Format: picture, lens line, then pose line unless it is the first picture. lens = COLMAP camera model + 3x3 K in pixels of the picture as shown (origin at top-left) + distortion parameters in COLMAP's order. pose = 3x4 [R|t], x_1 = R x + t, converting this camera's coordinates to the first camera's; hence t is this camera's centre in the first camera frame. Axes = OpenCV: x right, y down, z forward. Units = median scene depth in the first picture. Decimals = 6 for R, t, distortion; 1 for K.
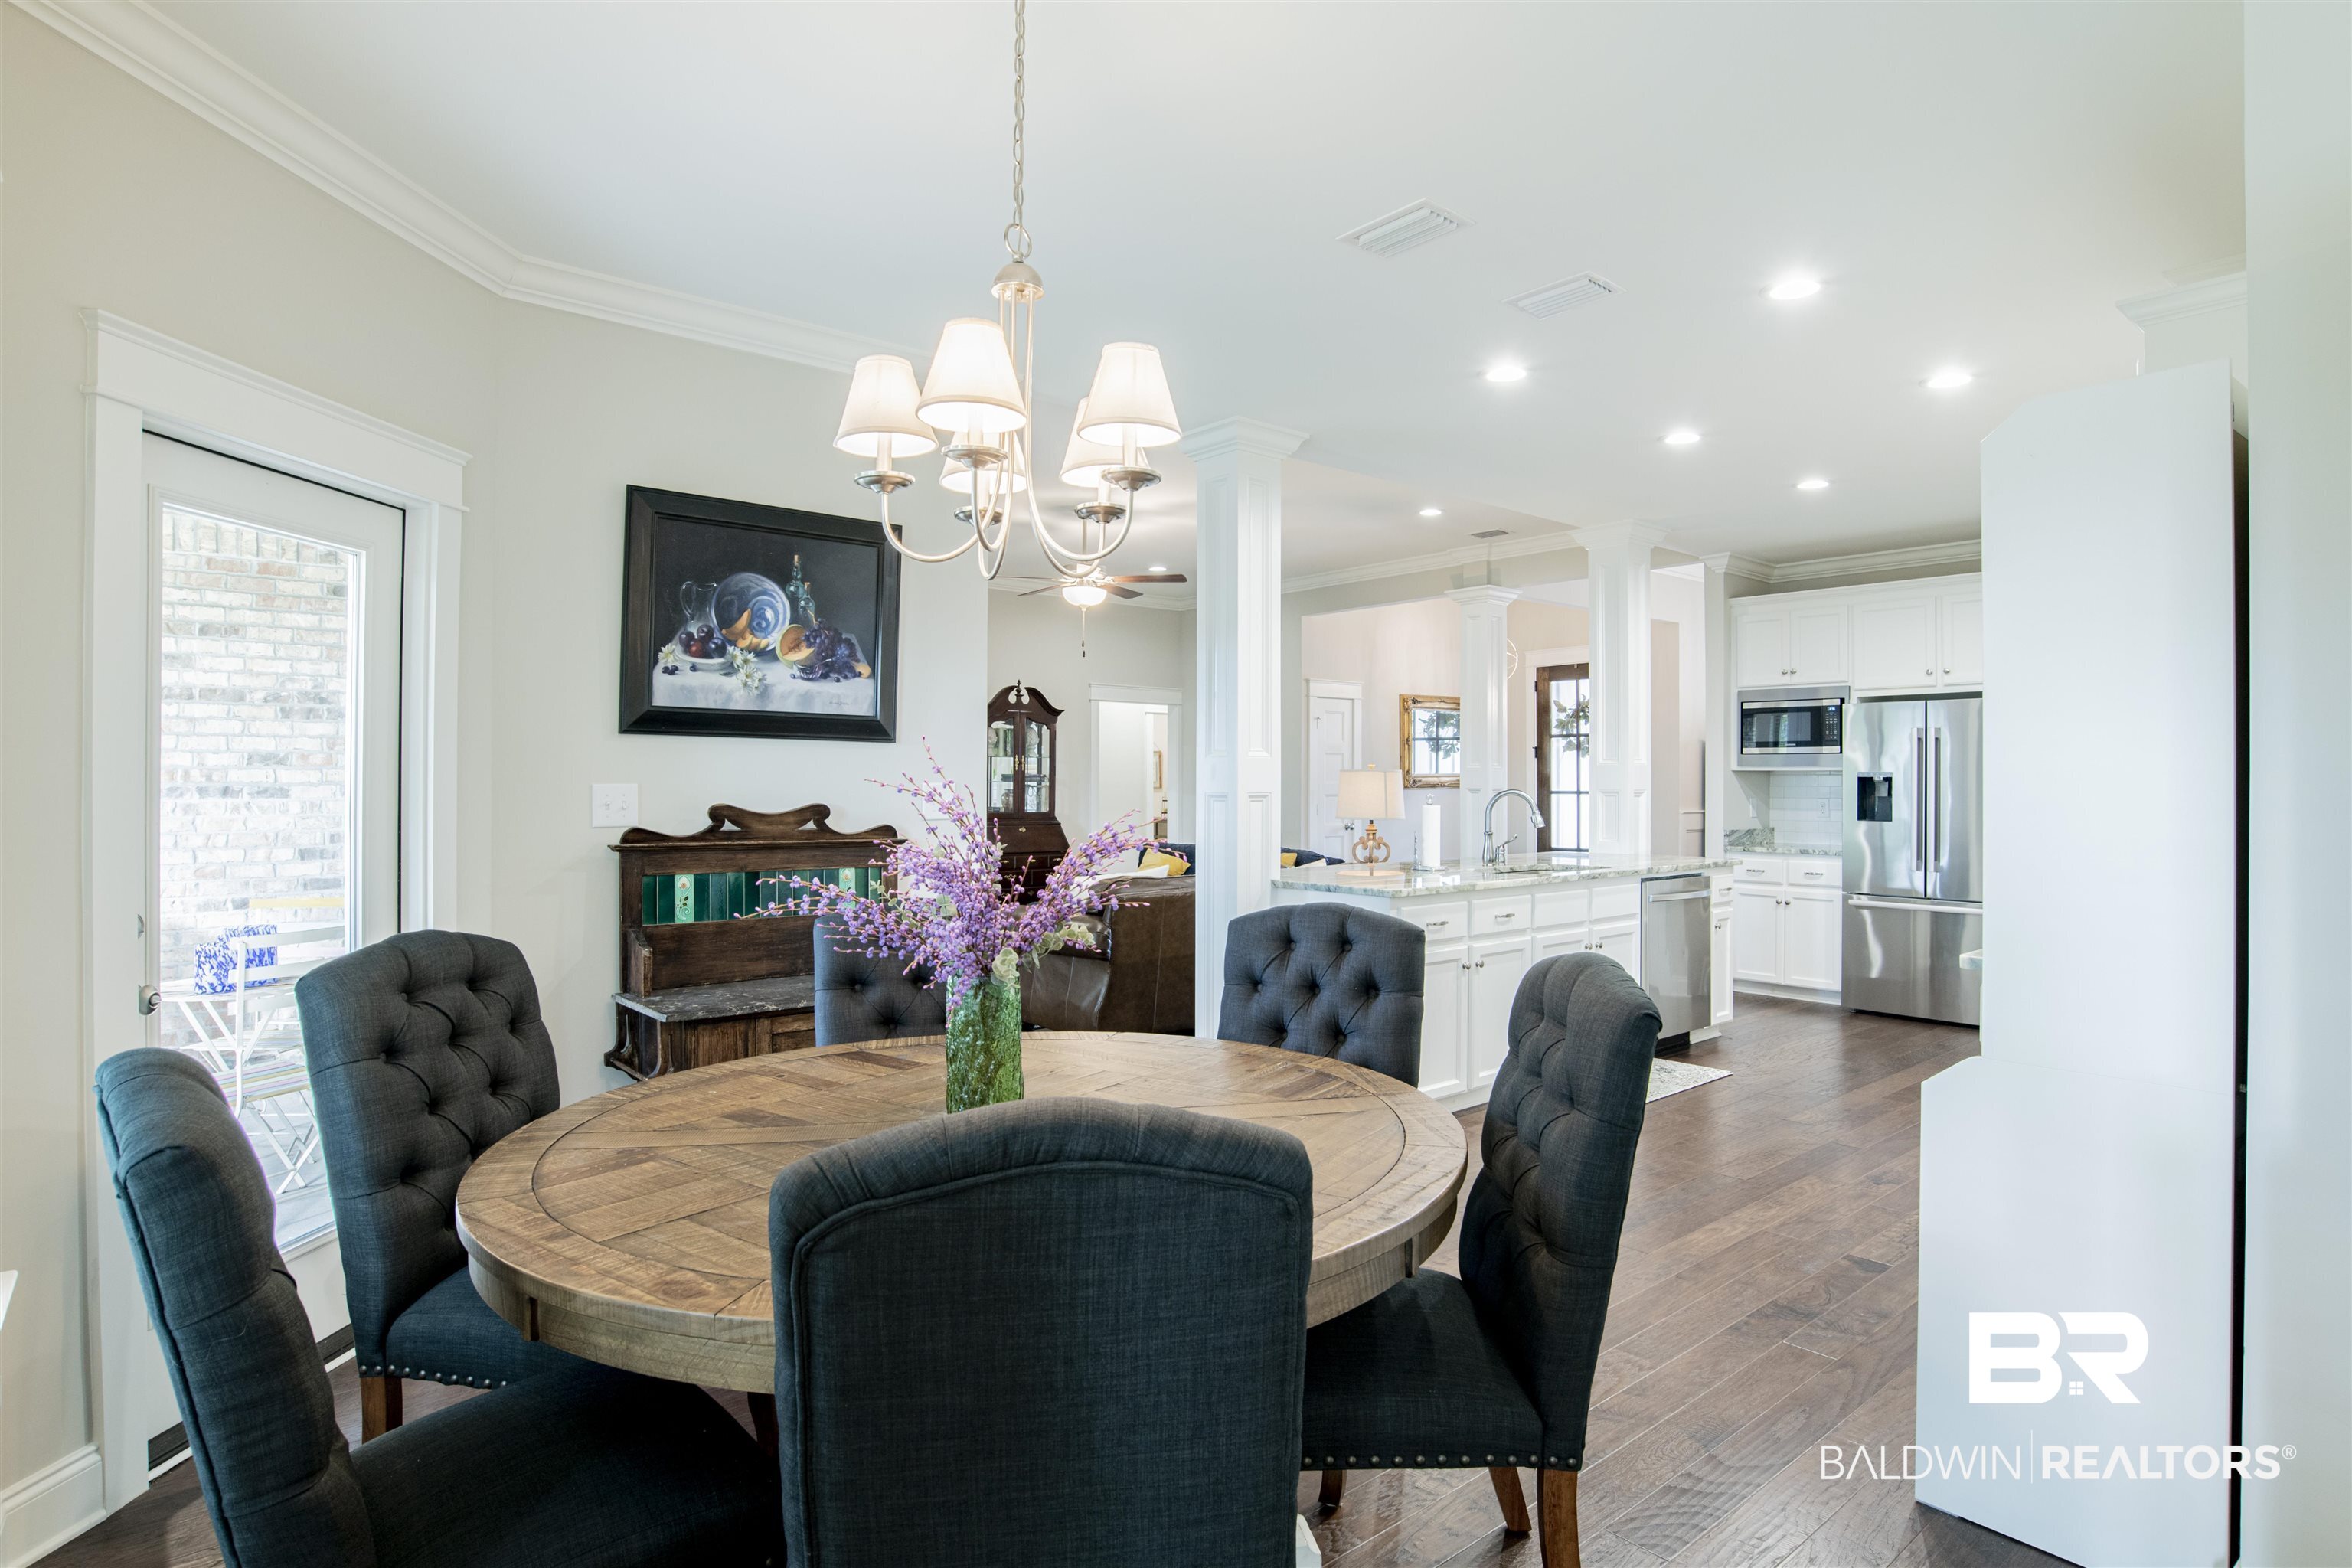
lens RADIAL K [[1253.5, 0, 1183.3], [0, 1253.5, 782.9], [0, 0, 1]] dist [-0.044978, 0.012660]
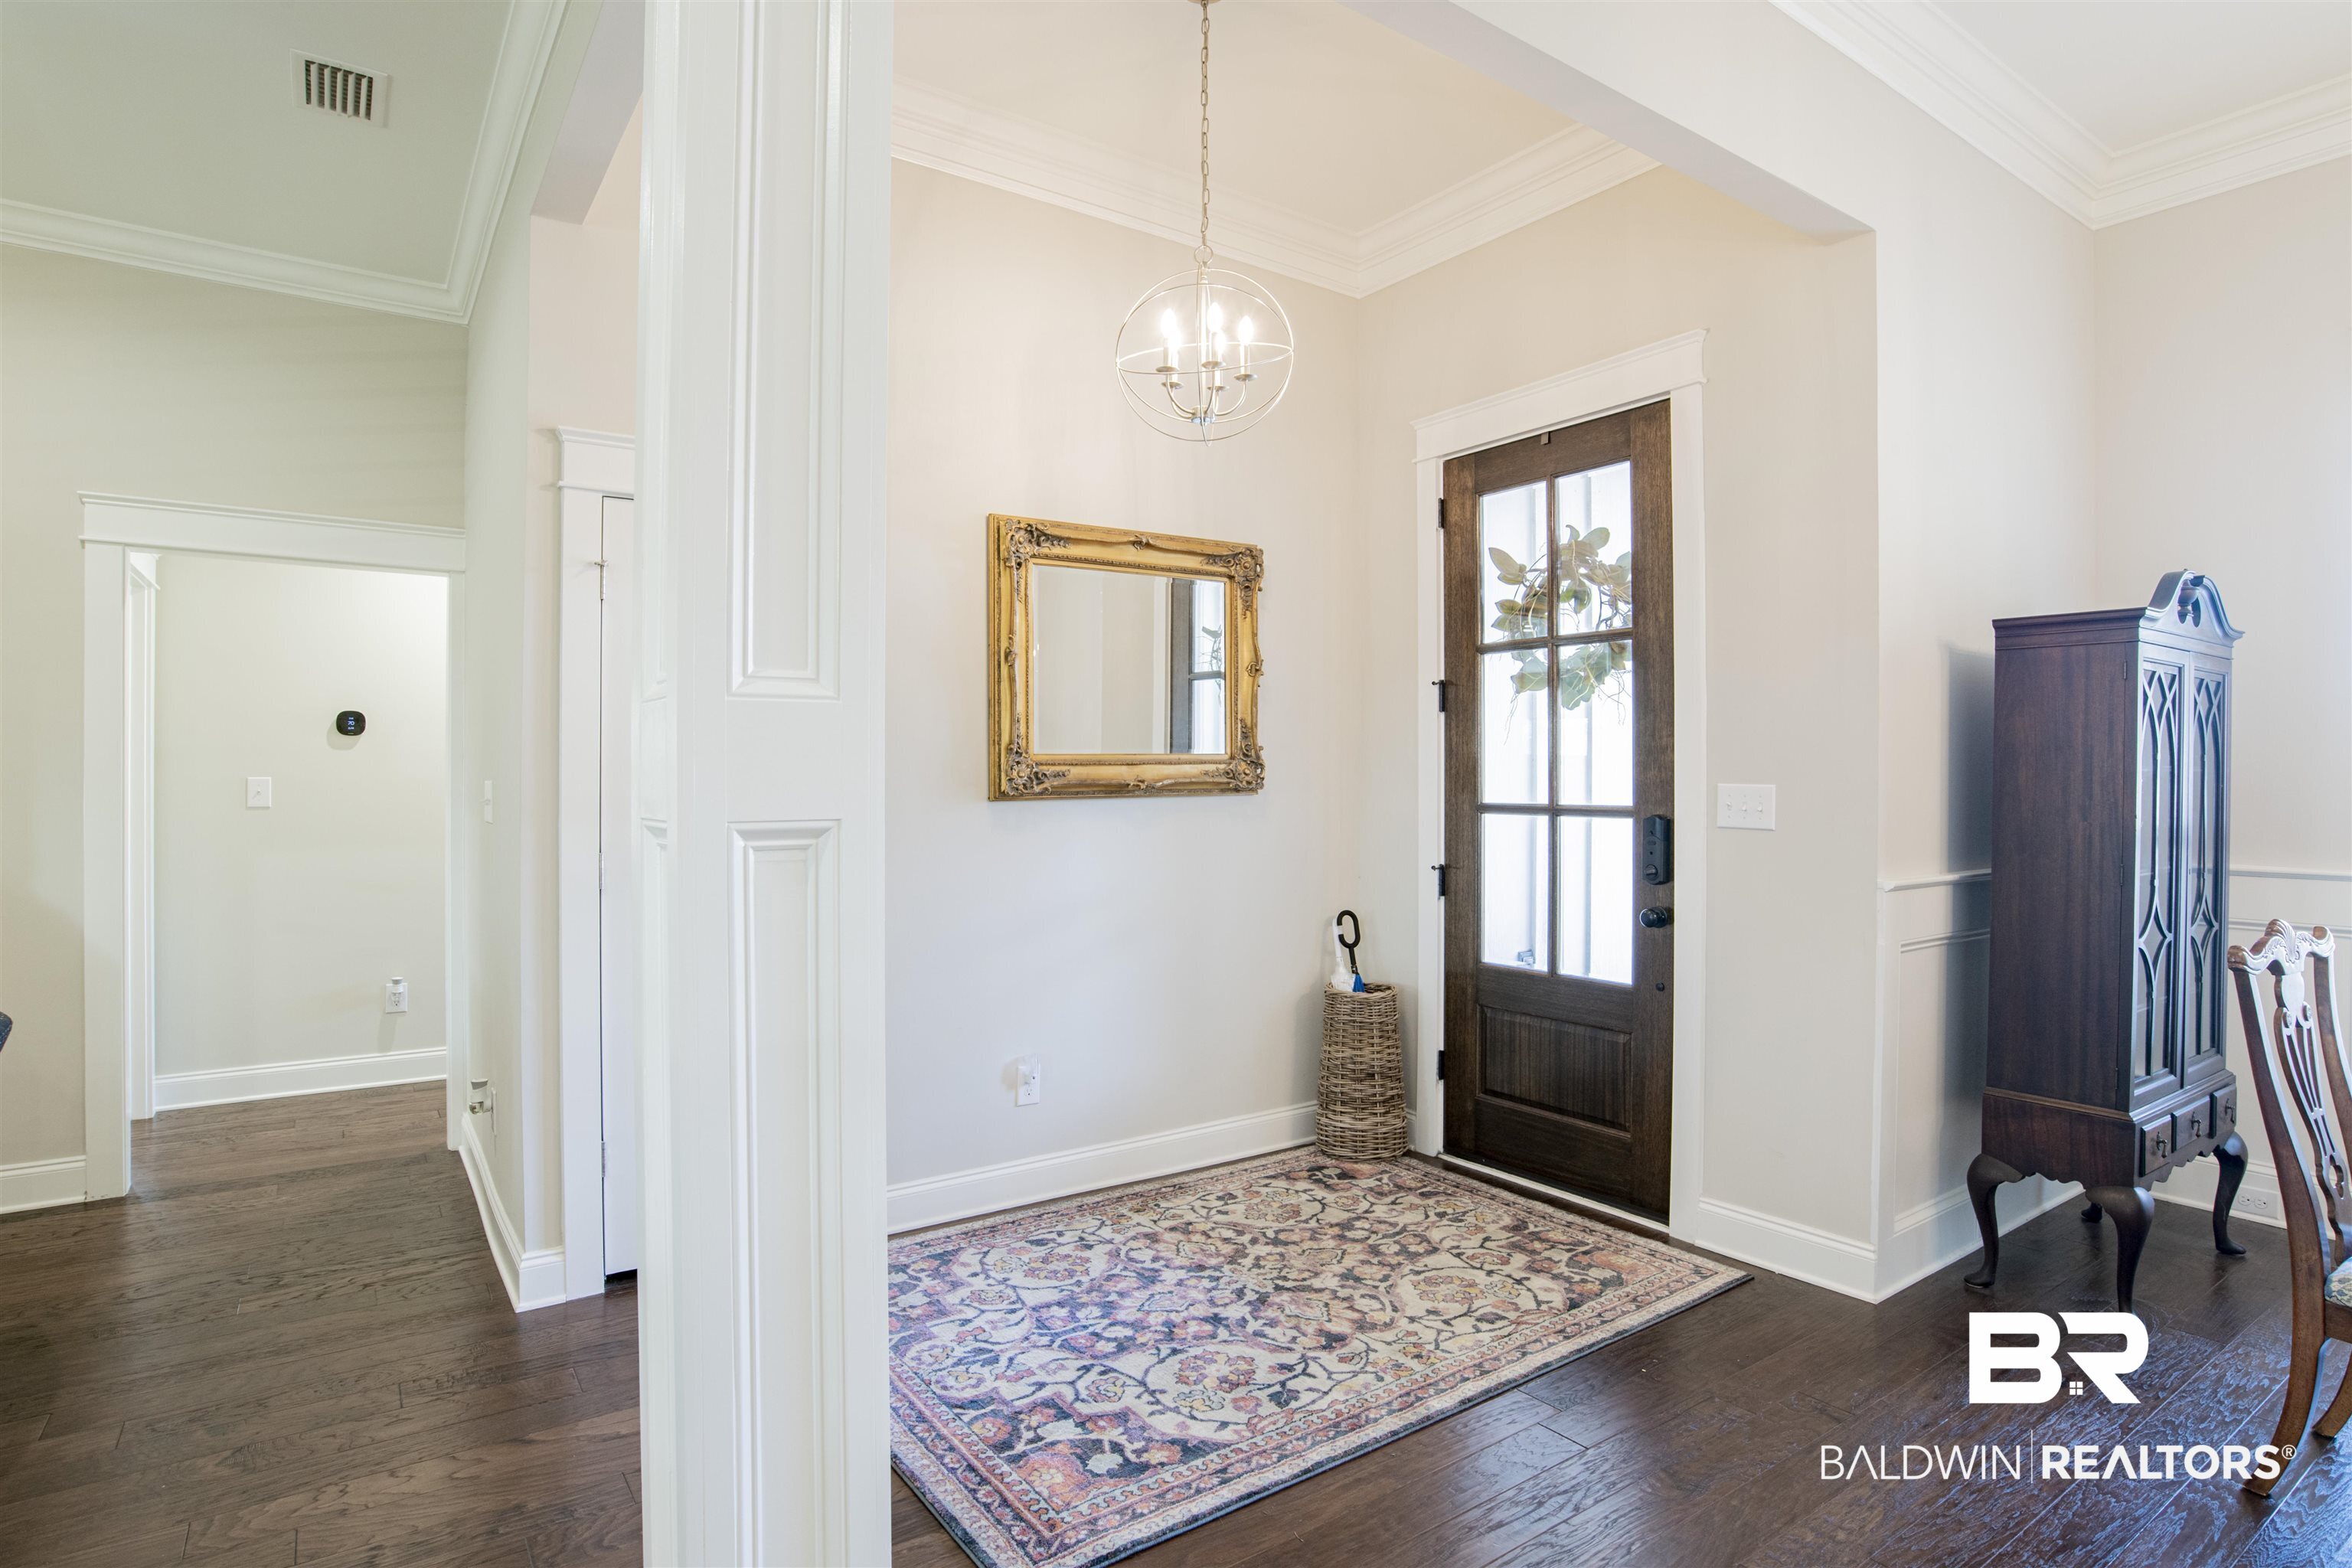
lens RADIAL K [[1223.2, 0, 1176.1], [0, 1223.2, 781.3], [0, 0, 1]] dist [-0.046502, 0.015037]
pose [[0.995845, 0.004555, -0.090946, 0.240339], [-0.004215, 0.999983, 0.003935, -0.001182], [0.090962, -0.003535, 0.995848, 0.648300]]
